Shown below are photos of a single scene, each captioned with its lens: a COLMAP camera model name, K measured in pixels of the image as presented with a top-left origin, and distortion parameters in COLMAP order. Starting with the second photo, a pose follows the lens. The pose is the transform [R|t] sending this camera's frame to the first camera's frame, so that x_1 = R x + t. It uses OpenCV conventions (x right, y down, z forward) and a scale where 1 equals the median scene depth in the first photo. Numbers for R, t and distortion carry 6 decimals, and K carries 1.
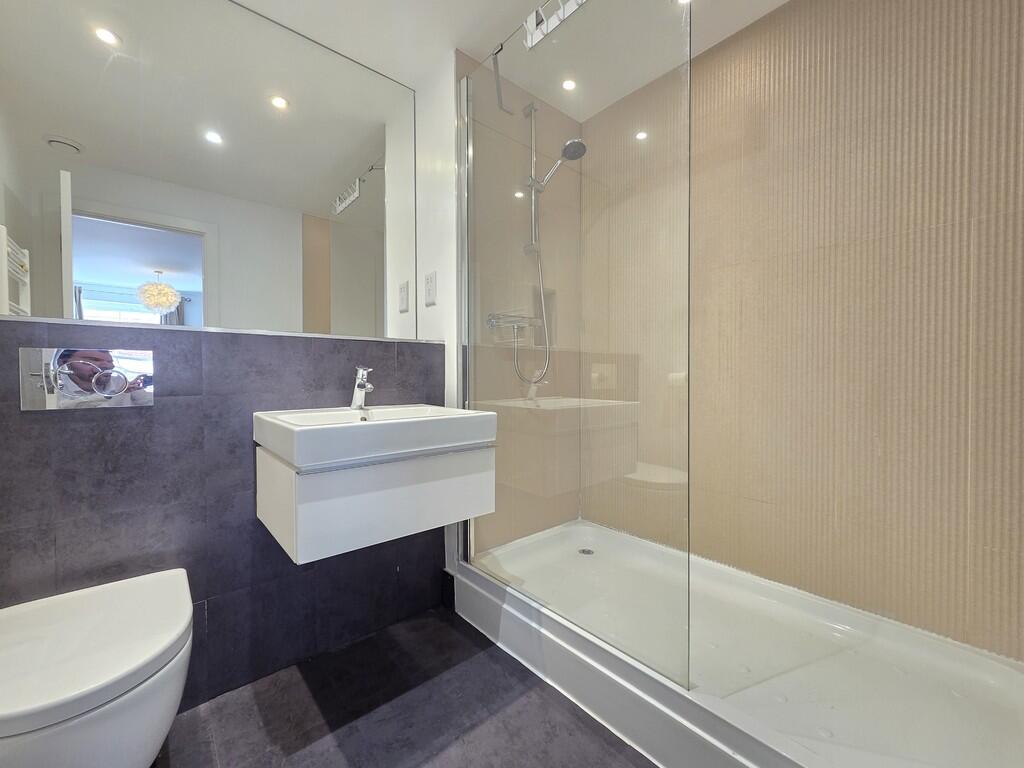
lens RADIAL K [[413.5, 0, 512.6], [0, 413.5, 382.0], [0, 0, 1]] dist [-0.000063, 0.000021]
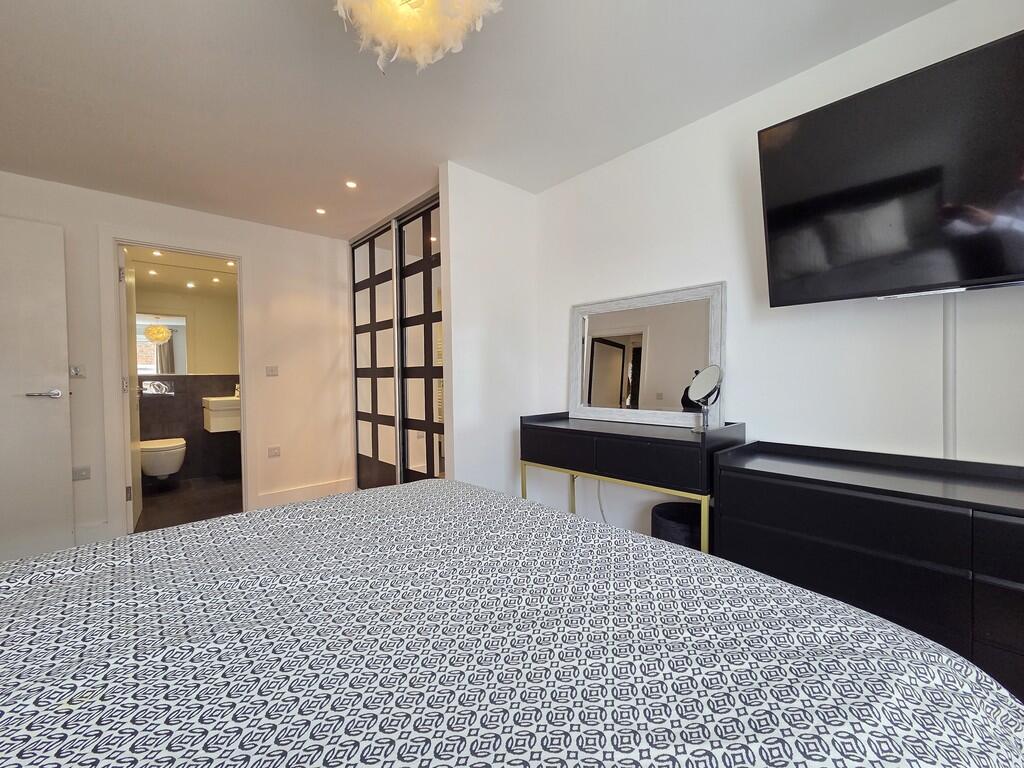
lens RADIAL K [[413.5, 0, 511.7], [0, 413.5, 384.6], [0, 0, 1]] dist [-0.000063, 0.000021]
pose [[0.999628, -0.003868, 0.027012, 1.697181], [0.004090, 0.999958, -0.008155, 0.002521], [-0.026979, 0.008262, 0.999602, -2.302792]]
